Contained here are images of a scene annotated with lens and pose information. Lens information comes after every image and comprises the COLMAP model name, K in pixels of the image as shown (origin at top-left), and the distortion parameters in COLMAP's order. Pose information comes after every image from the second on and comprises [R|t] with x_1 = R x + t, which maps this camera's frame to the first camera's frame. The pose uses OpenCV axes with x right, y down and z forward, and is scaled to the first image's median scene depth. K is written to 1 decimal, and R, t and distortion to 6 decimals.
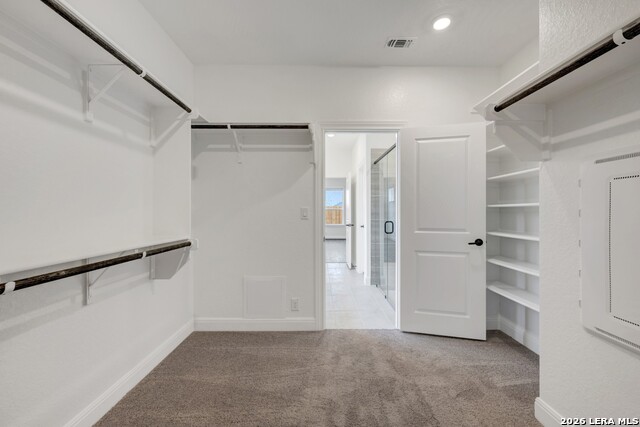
lens RADIAL K [[255.3, 0, 321.8], [0, 255.3, 209.3], [0, 0, 1]] dist [0.000619, -0.000104]
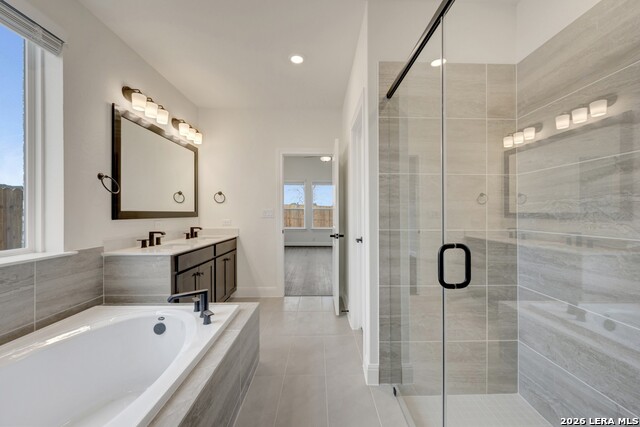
lens RADIAL K [[255.3, 0, 321.8], [0, 255.3, 209.3], [0, 0, 1]] dist [0.000619, -0.000104]
pose [[0.999944, -0.003128, 0.010069, 0.085711], [0.003130, 0.999995, -0.000126, 0.005169], [-0.010068, 0.000158, 0.999949, 0.535974]]
